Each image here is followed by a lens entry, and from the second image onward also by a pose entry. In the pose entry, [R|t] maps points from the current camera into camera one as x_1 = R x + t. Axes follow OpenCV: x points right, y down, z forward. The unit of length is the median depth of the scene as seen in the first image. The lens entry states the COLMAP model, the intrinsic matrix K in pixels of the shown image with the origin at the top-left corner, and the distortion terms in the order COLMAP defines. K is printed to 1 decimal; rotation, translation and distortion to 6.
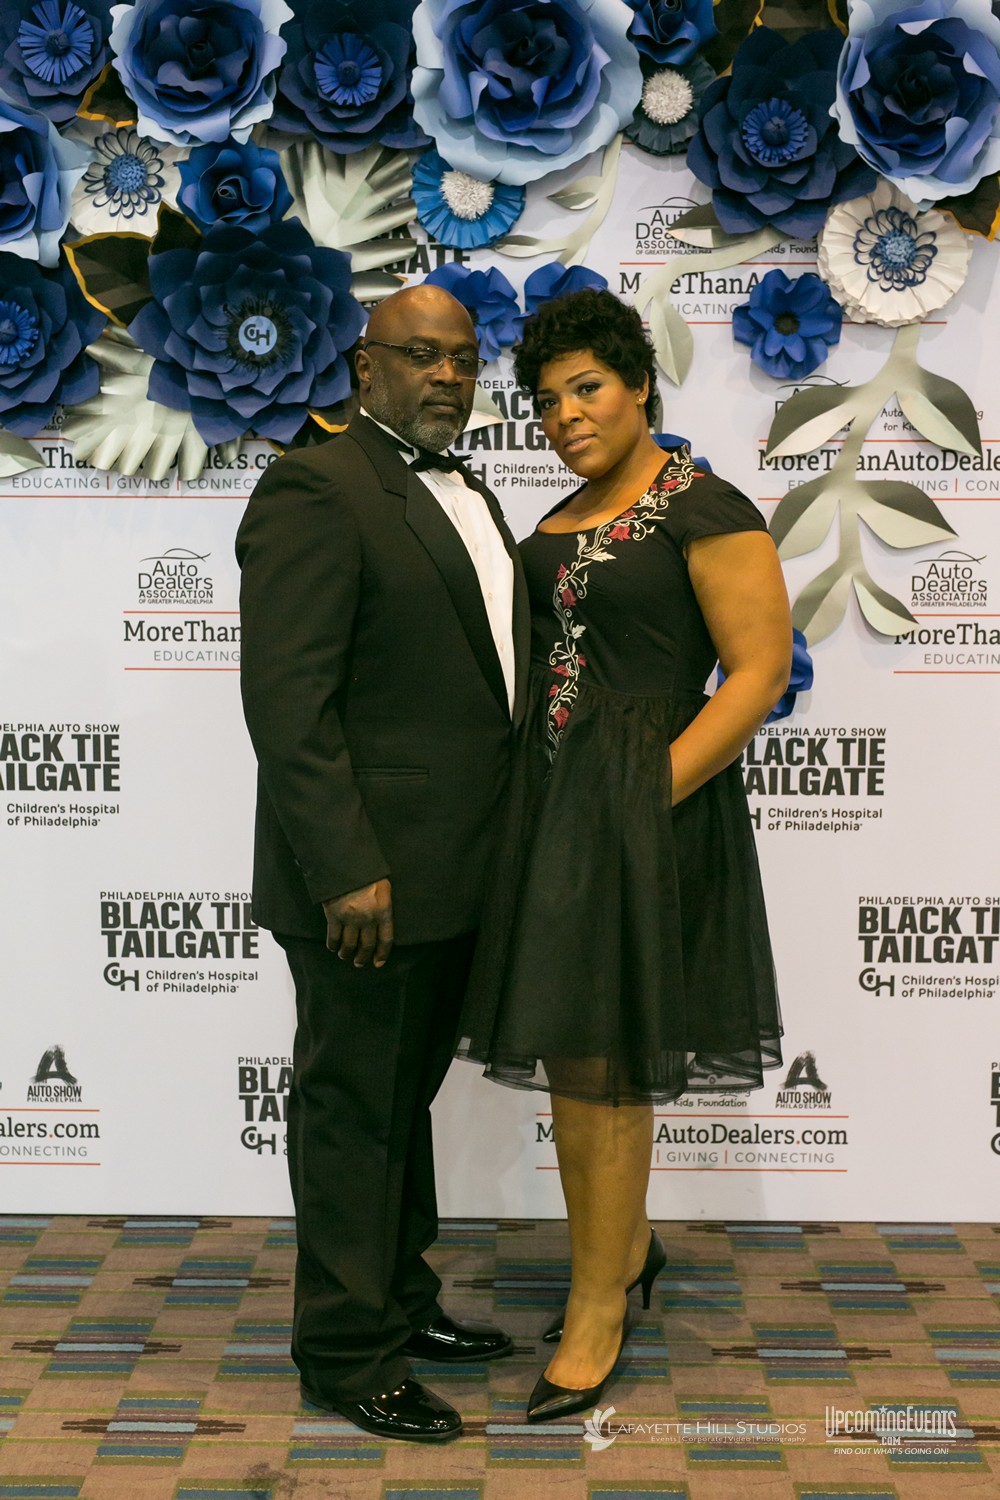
lens RADIAL K [[2117.7, 0, 494.2], [0, 2117.7, 746.7], [0, 0, 1]] dist [0.022881, 0.000000]
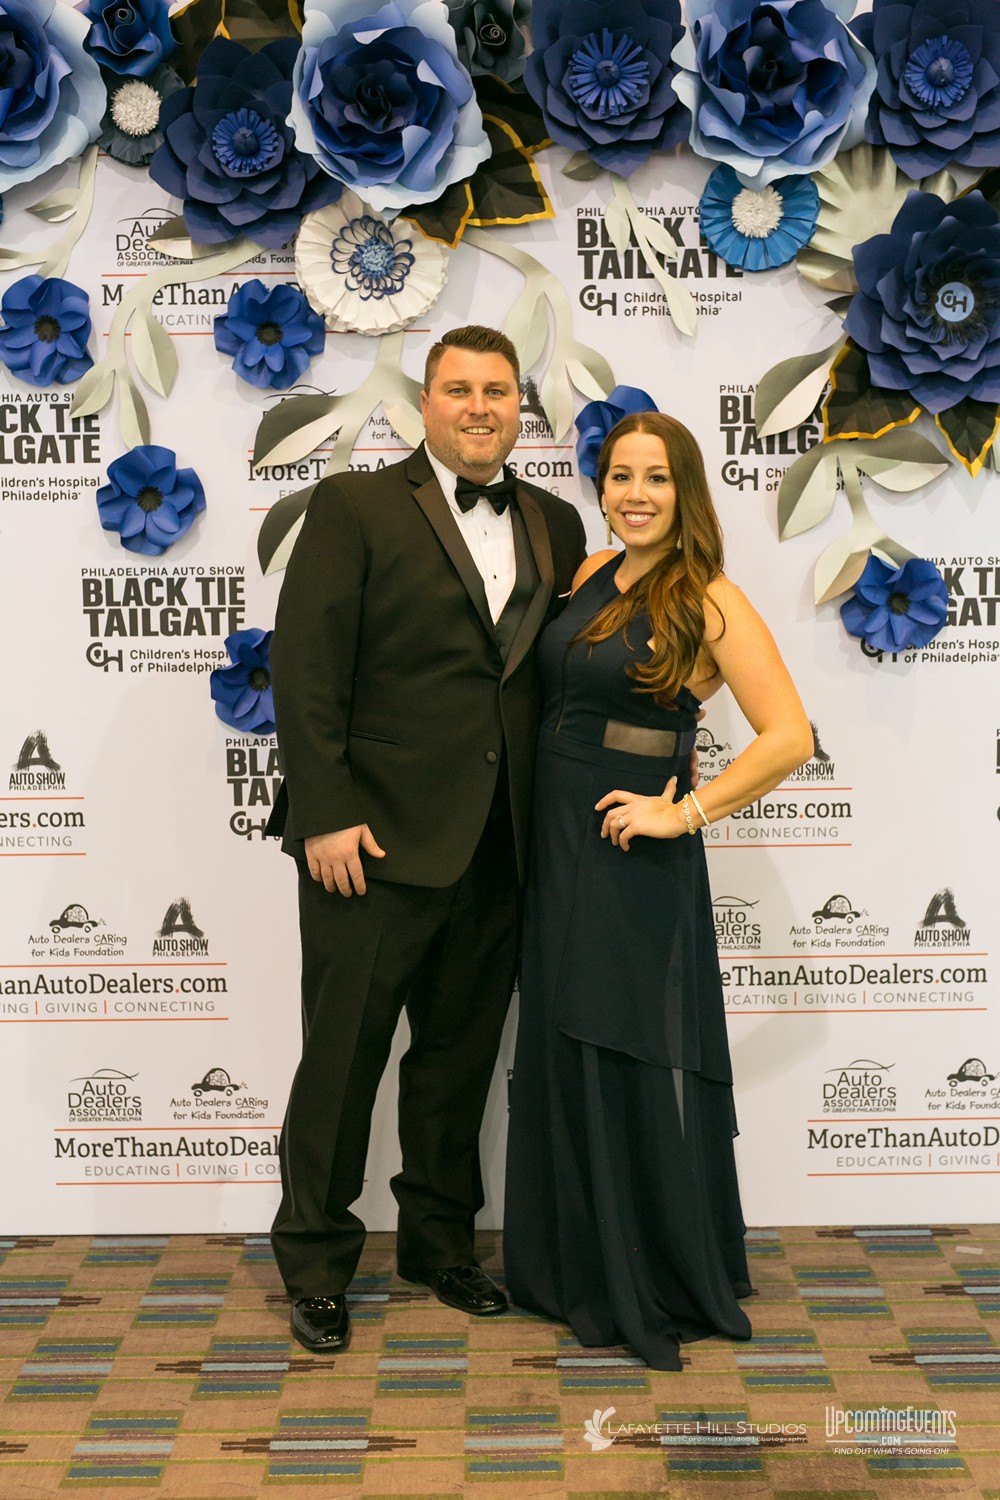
lens RADIAL K [[2117.7, 0, 494.1], [0, 2117.7, 746.8], [0, 0, 1]] dist [0.022881, 0.000000]
pose [[0.999849, -0.016146, 0.006491, 0.234831], [0.016175, 0.999859, -0.004481, 0.001310], [-0.006418, 0.004585, 0.999969, 0.001773]]
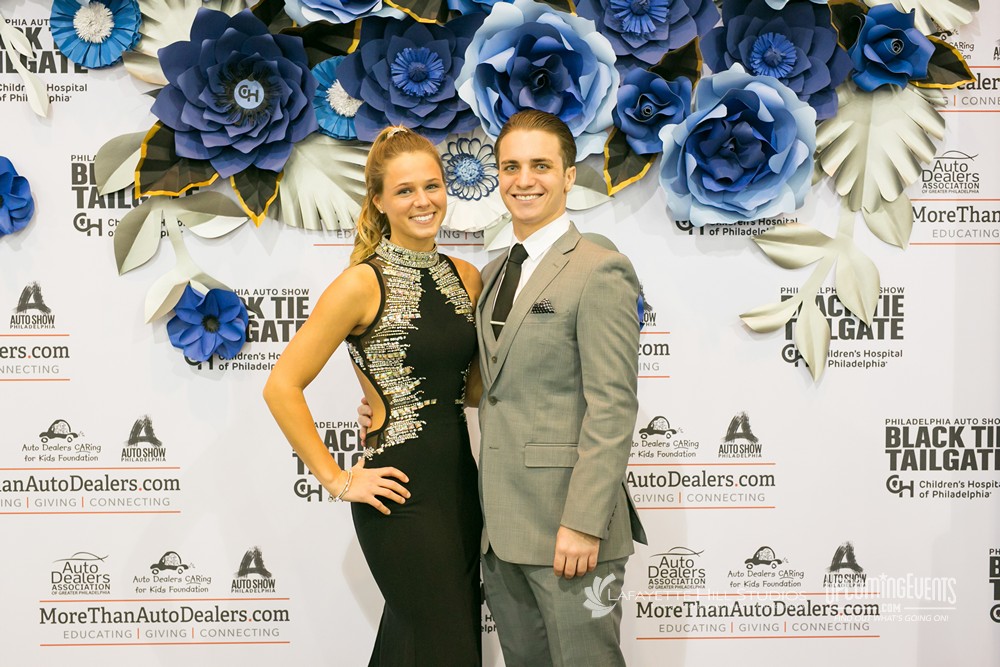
lens RADIAL K [[1525.5, 0, 500.2], [0, 1525.5, 334.4], [0, 0, 1]] dist [0.011499, 0.000000]
pose [[0.999724, -0.007923, 0.022110, 0.593791], [0.009593, 0.997027, -0.076460, 0.011495], [-0.021439, 0.076651, 0.996827, 0.071650]]
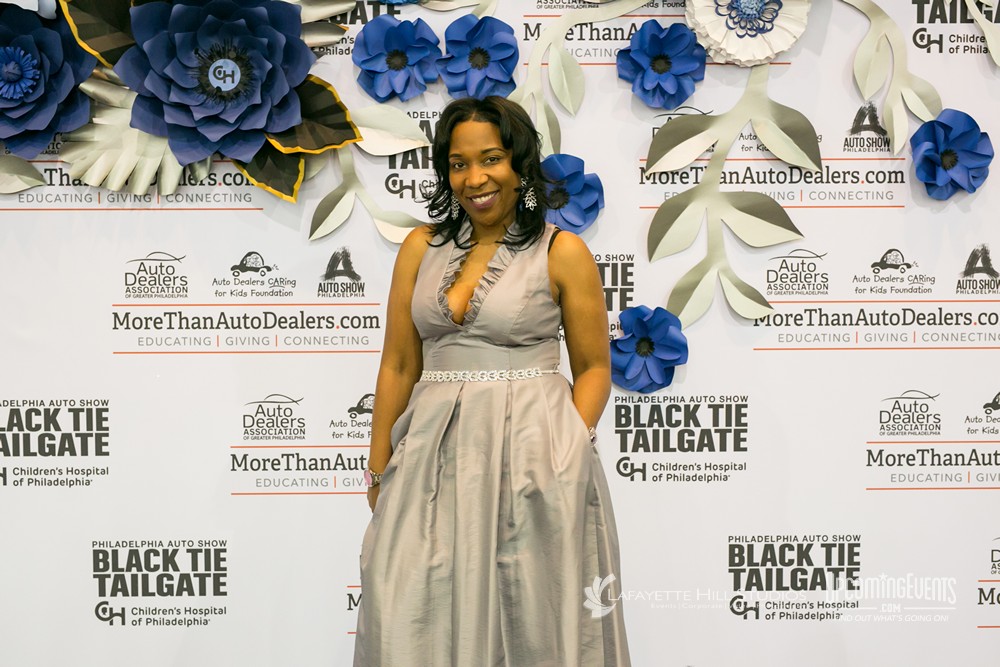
lens RADIAL K [[1411.8, 0, 492.2], [0, 1411.8, 325.5], [0, 0, 1]] dist [0.022881, 0.000000]
pose [[0.999260, -0.008771, 0.037441, 0.009294], [0.011253, 0.997716, -0.066611, 0.003516], [-0.036771, 0.066983, 0.997076, 0.203772]]
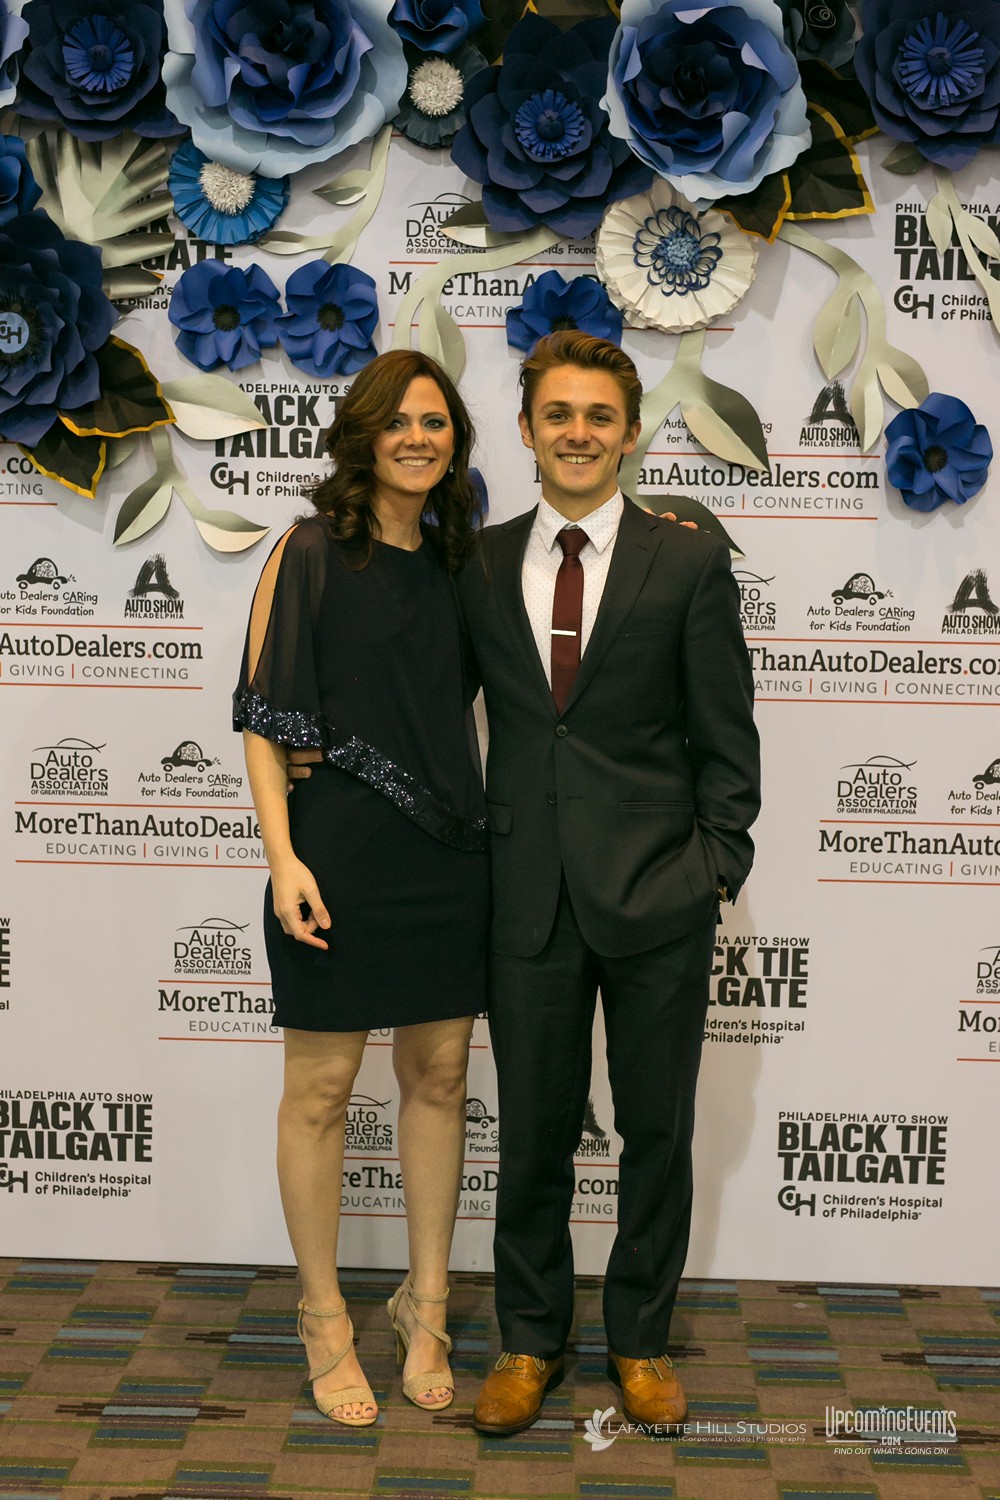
lens RADIAL K [[2117.7, 0, 491.5], [0, 2117.7, 748.2], [0, 0, 1]] dist [0.022881, 0.000000]
pose [[0.999591, 0.017313, -0.022740, 0.130825], [-0.017368, 0.999847, -0.002233, -0.009374], [0.022698, 0.002627, 0.999739, 0.054143]]
